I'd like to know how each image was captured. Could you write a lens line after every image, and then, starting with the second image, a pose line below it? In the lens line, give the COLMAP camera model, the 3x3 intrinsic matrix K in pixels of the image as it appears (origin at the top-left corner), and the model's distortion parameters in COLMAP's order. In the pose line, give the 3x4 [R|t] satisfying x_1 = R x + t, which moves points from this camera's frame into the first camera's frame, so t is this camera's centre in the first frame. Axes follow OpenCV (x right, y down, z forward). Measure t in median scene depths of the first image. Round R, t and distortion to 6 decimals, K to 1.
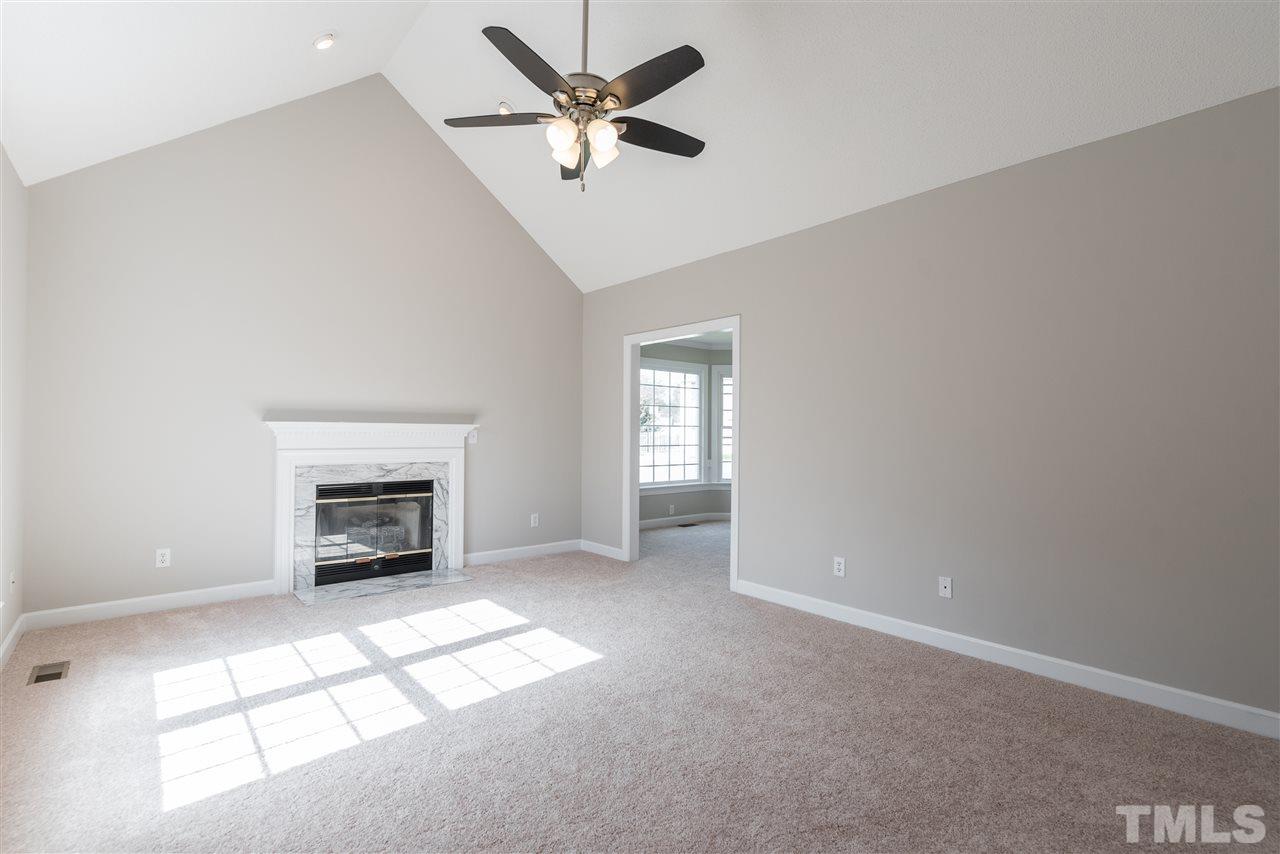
lens RADIAL K [[593.4, 0, 640.0], [0, 593.4, 427.0], [0, 0, 1]] dist [-0.002042, -0.000782]
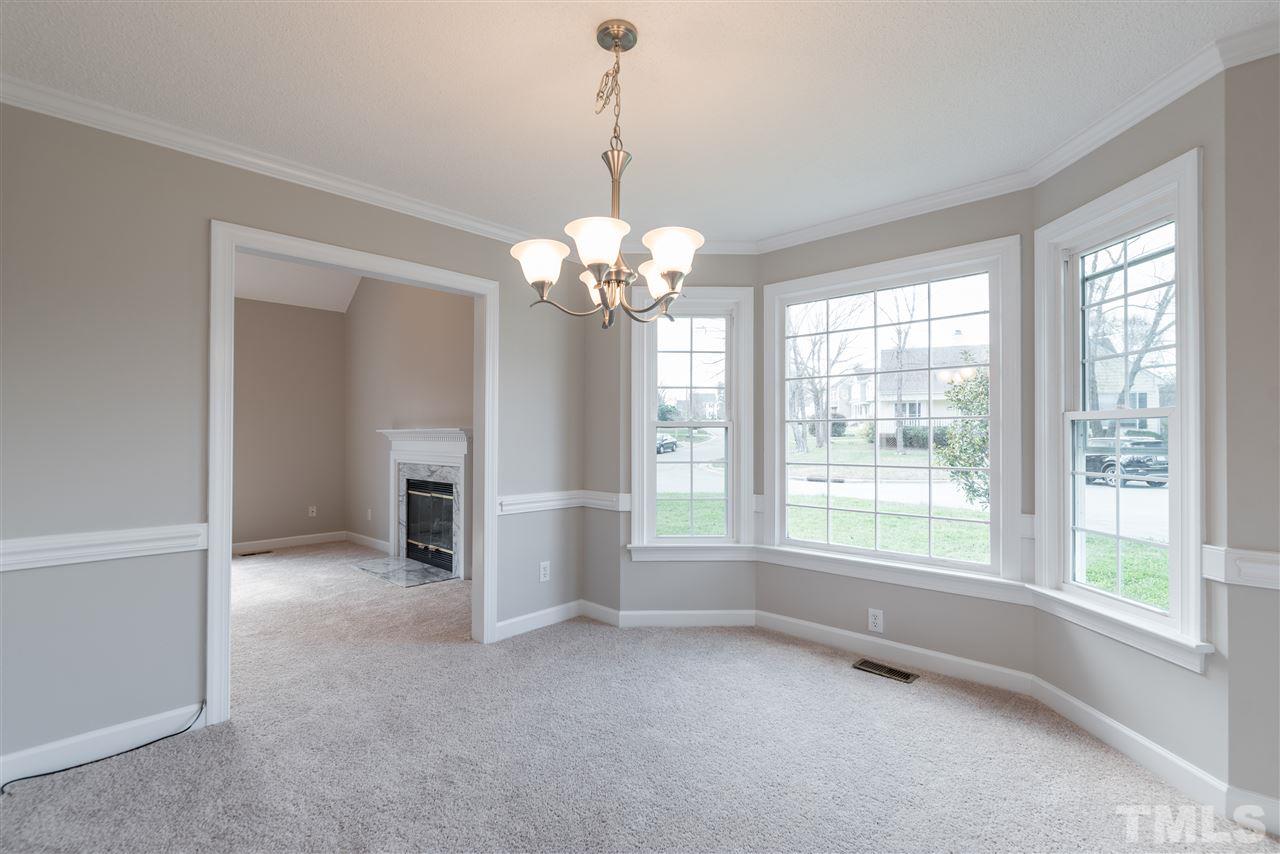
lens RADIAL K [[593.4, 0, 640.0], [0, 593.4, 427.0], [0, 0, 1]] dist [-0.002042, -0.000782]
pose [[0.099028, -0.022155, -0.994838, 0.756411], [0.009189, 0.999730, -0.021349, 0.017748], [0.995042, -0.007028, 0.099205, 1.322832]]
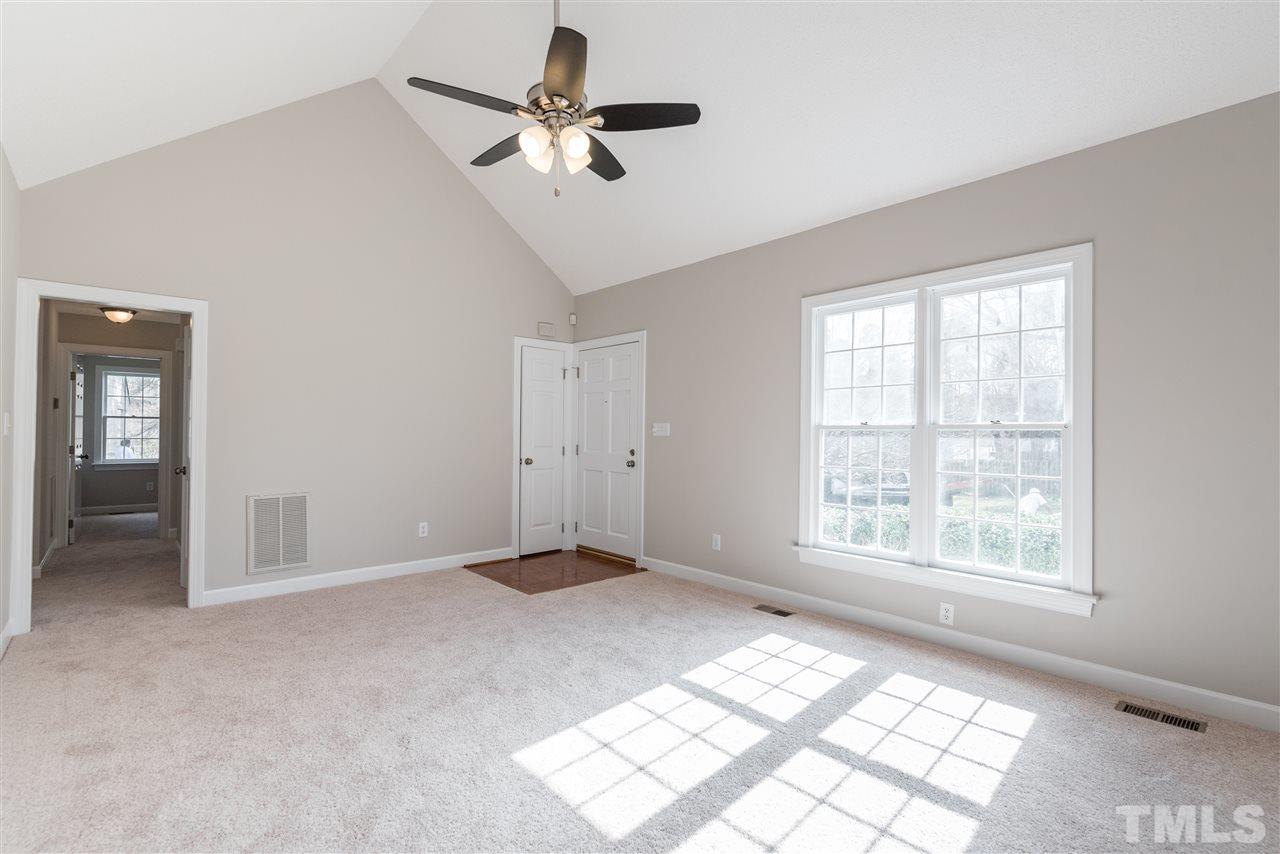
lens RADIAL K [[593.4, 0, 640.0], [0, 593.4, 427.0], [0, 0, 1]] dist [-0.002042, -0.000782]
pose [[-0.999745, -0.013459, -0.018124, -0.131129], [-0.013080, 0.999697, -0.020864, 0.010069], [0.018399, -0.020622, -0.999618, 1.156589]]
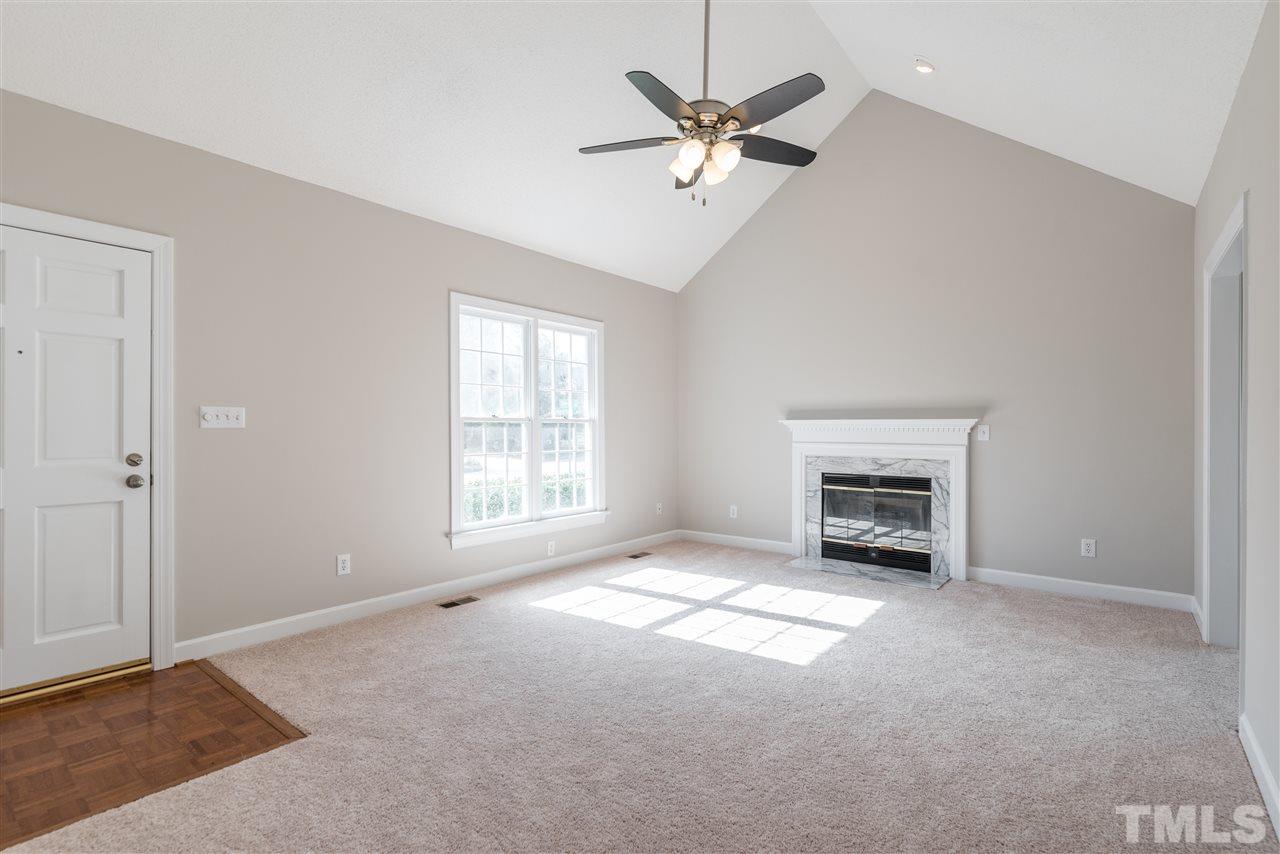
lens RADIAL K [[610.8, 0, 622.3], [0, 610.8, 427.5], [0, 0, 1]] dist [-0.000323, -0.000180]
pose [[0.178802, -0.007155, -0.983859, 0.566649], [0.008600, 0.999947, -0.005709, 0.010432], [0.983848, -0.007440, 0.178854, 0.371850]]
